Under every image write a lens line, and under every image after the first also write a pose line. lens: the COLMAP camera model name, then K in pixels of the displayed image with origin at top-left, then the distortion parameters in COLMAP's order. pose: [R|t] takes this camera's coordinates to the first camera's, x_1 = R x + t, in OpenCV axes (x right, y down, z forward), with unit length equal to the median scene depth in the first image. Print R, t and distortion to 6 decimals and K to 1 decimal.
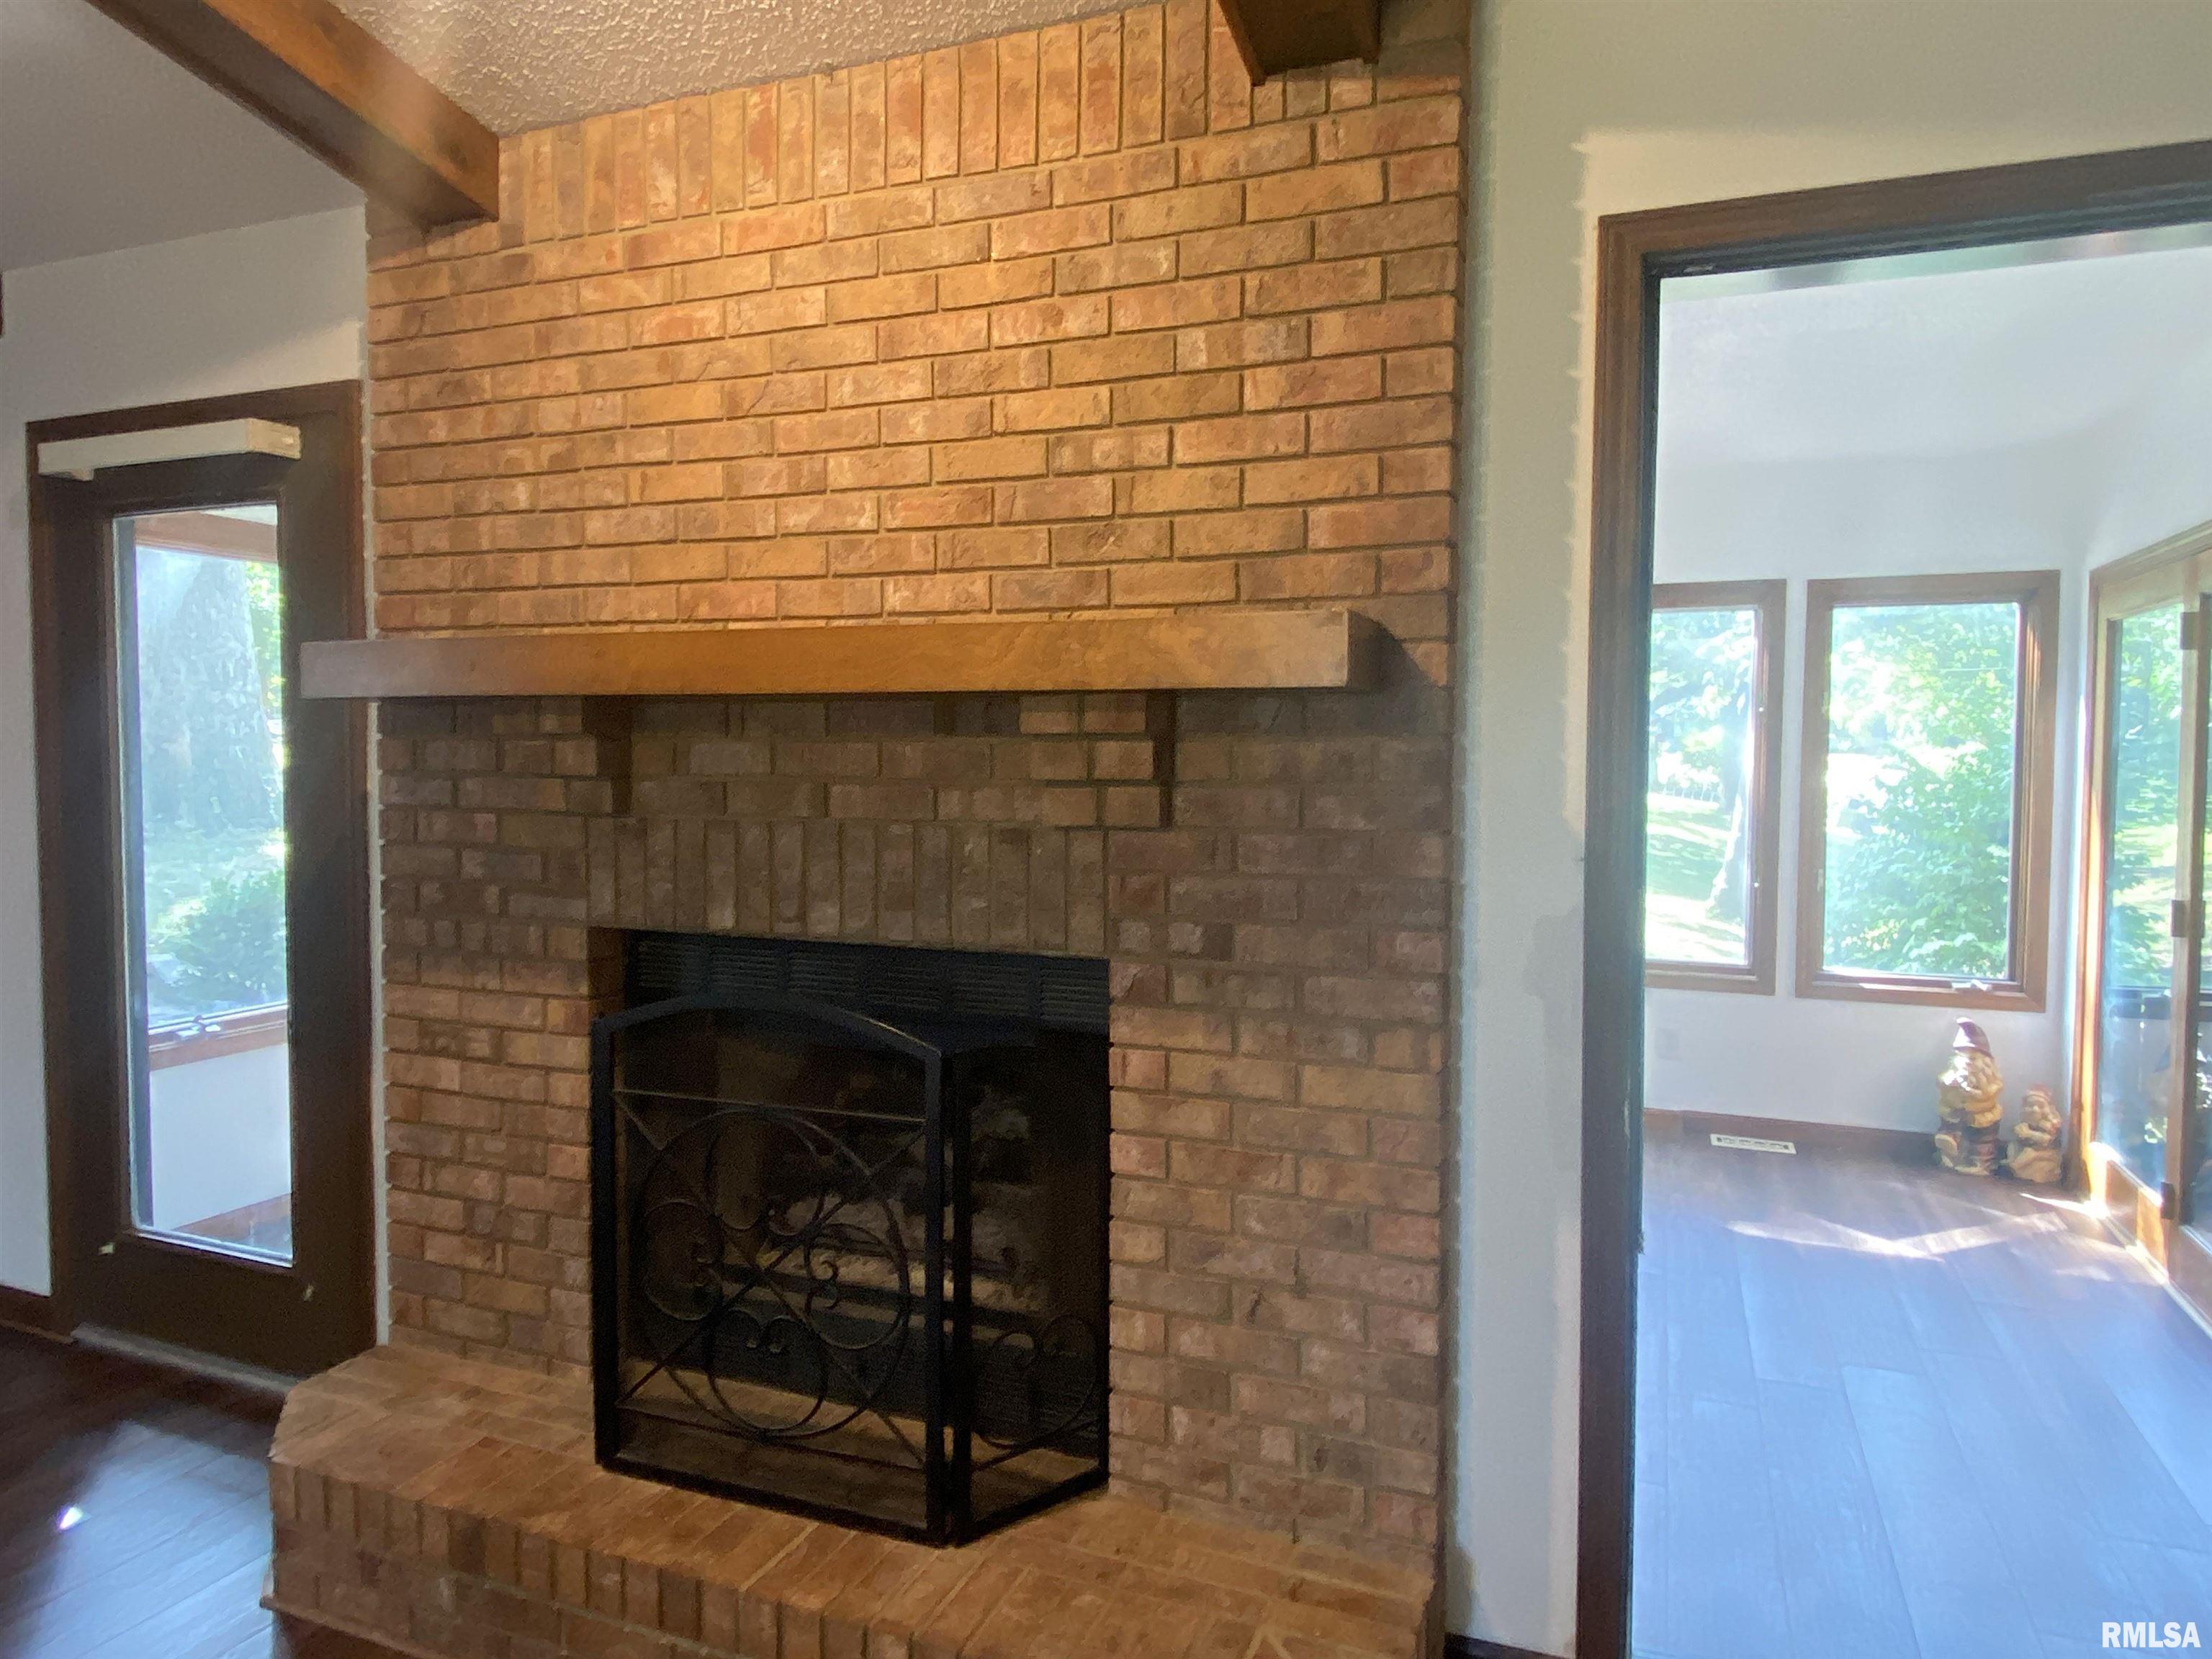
lens RADIAL K [[1394.6, 0, 1083.8], [0, 1394.6, 808.4], [0, 0, 1]] dist [0.019538, -0.034608]
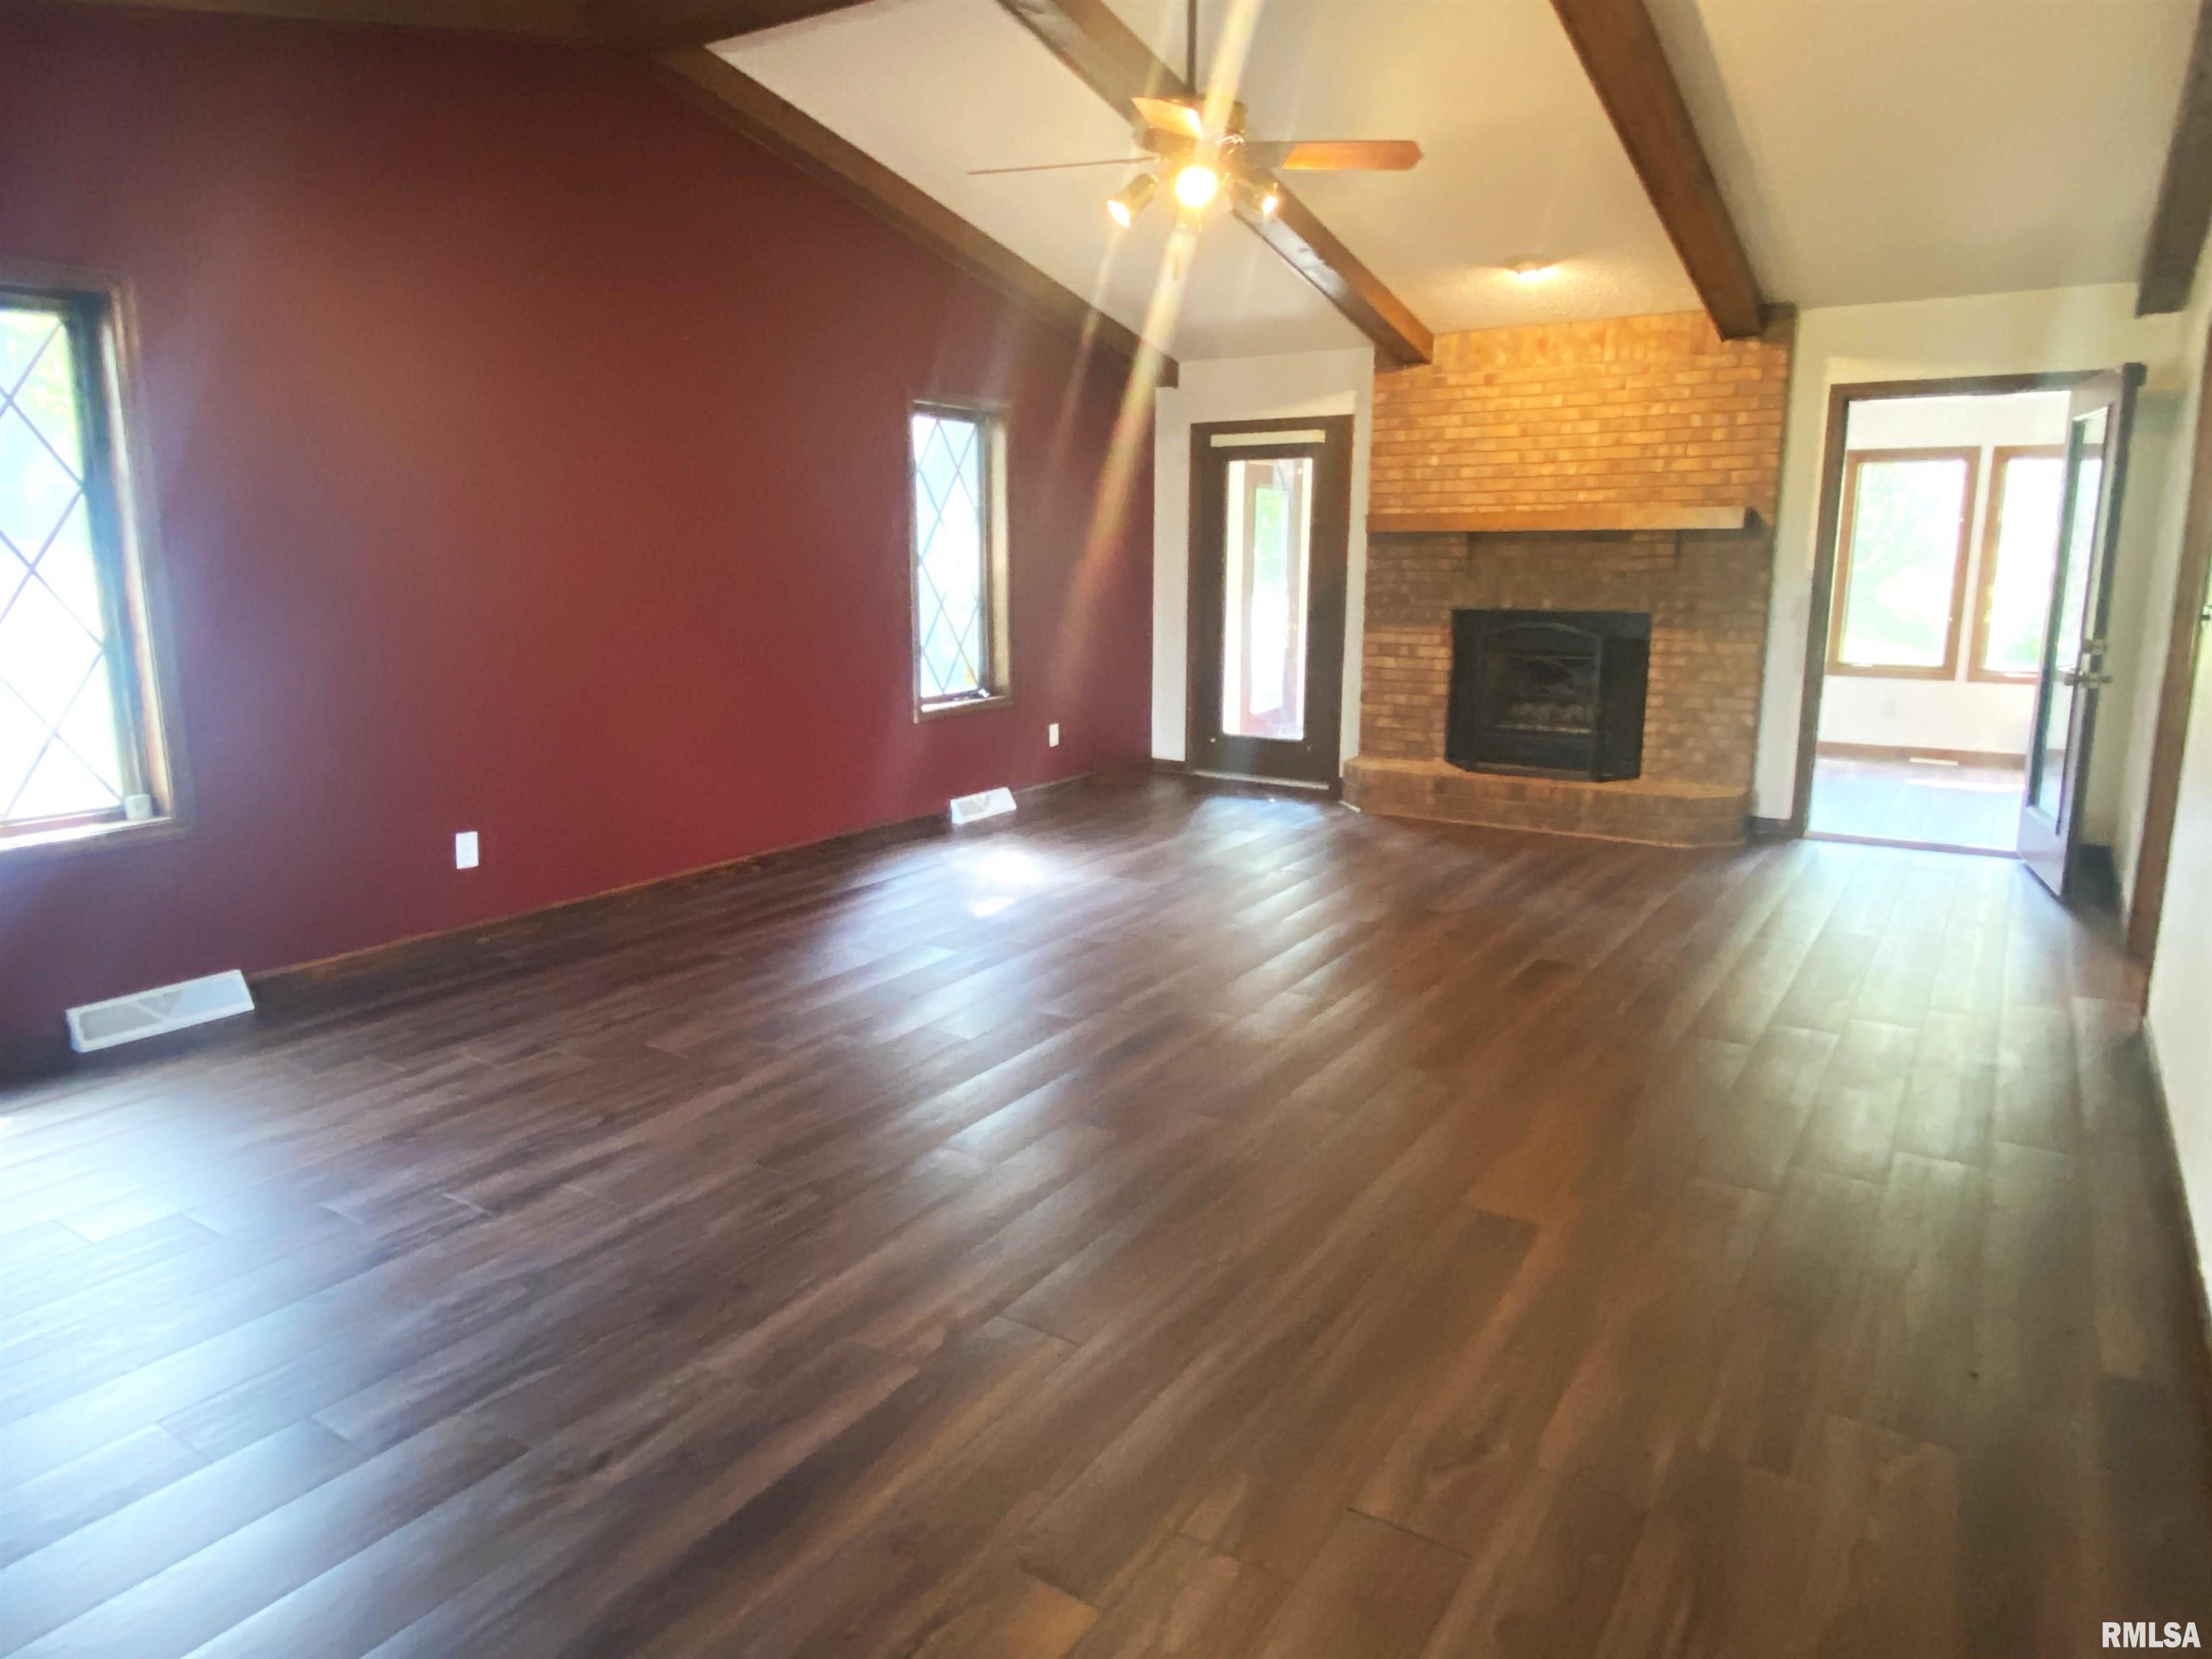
lens RADIAL K [[1394.6, 0, 1048.5], [0, 1394.6, 818.4], [0, 0, 1]] dist [0.019538, -0.034608]
pose [[0.977500, 0.030973, -0.208650, -0.562100], [0.000034, 0.989138, 0.146988, 0.088865], [0.210936, -0.143688, 0.966881, -2.131900]]
